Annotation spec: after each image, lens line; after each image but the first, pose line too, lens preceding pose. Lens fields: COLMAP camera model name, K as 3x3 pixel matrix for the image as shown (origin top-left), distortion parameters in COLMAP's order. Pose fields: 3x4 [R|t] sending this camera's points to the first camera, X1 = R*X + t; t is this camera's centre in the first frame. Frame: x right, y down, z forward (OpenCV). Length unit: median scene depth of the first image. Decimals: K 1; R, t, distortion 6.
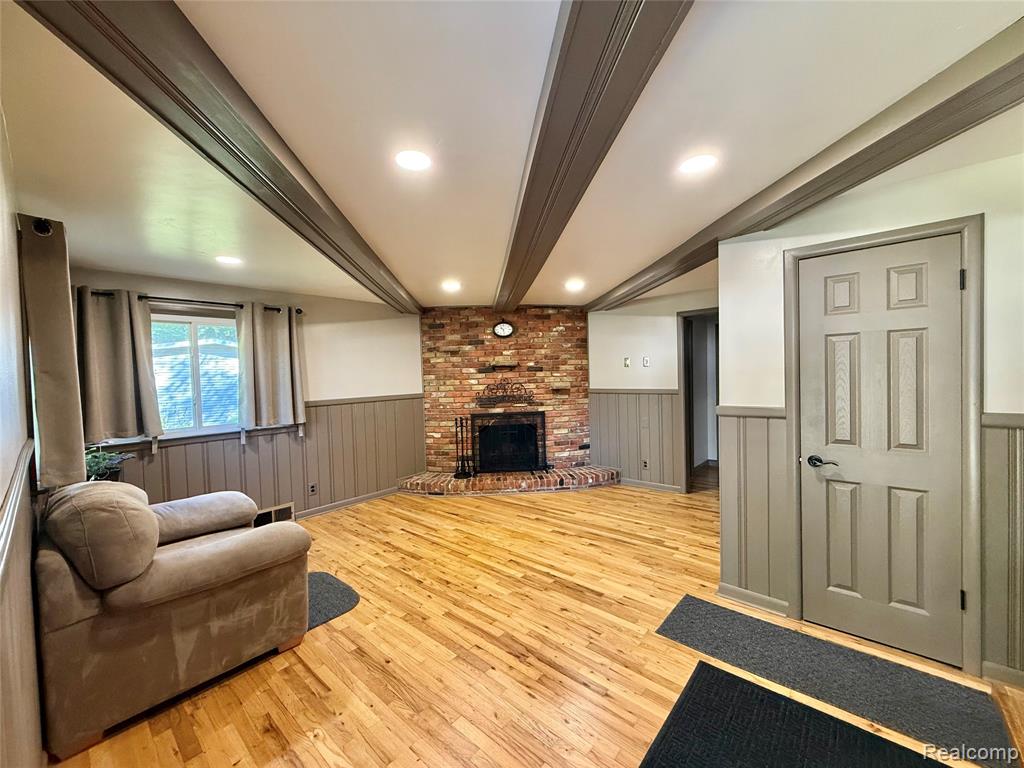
lens RADIAL K [[408.0, 0, 510.4], [0, 408.0, 384.5], [0, 0, 1]] dist [-0.000995, 0.000018]
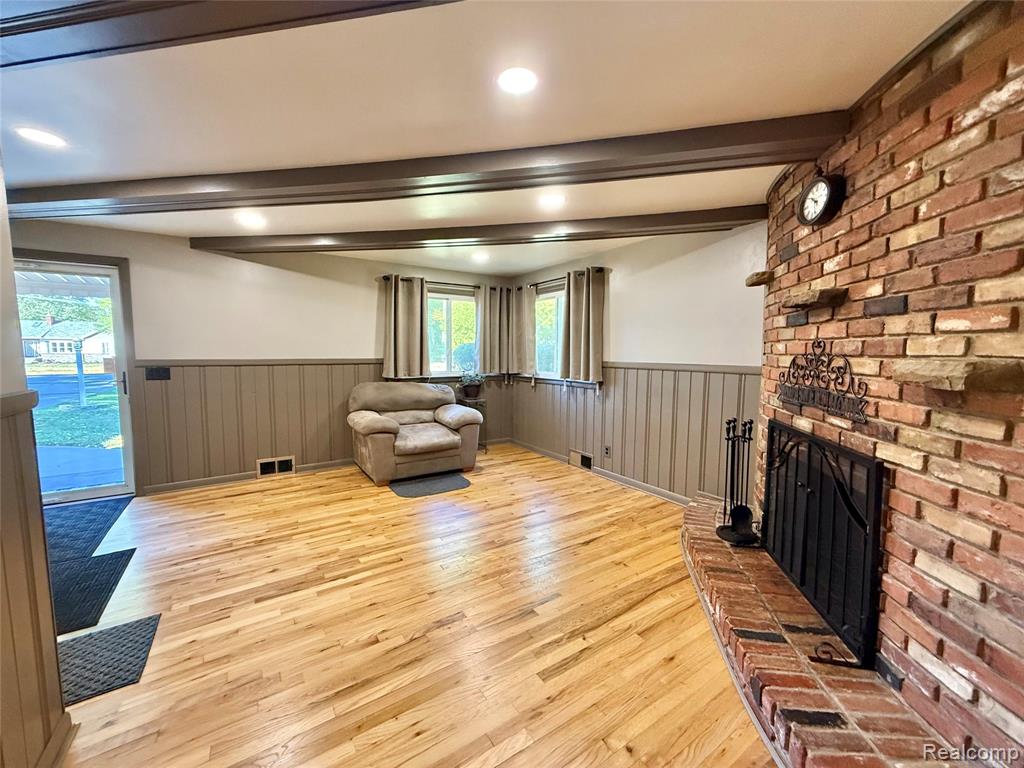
lens RADIAL K [[408.0, 0, 511.1], [0, 408.0, 385.2], [0, 0, 1]] dist [-0.000995, 0.000018]
pose [[-0.271495, 0.112047, -0.955895, 0.445568], [-0.021245, 0.992260, 0.122344, -0.014889], [0.962205, 0.053524, -0.267013, 0.916888]]
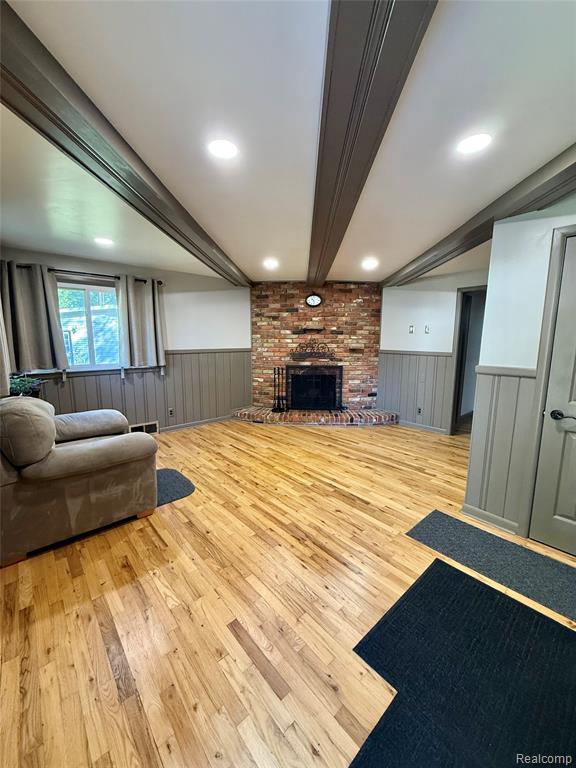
lens RADIAL K [[306.0, 0, 287.5], [0, 306.0, 381.7], [0, 0, 1]] dist [-0.000995, 0.000018]
pose [[0.991375, 0.052329, -0.120151, 0.032824], [-0.037915, 0.992139, 0.119260, 0.007163], [0.125448, -0.113676, 0.985566, 0.016047]]
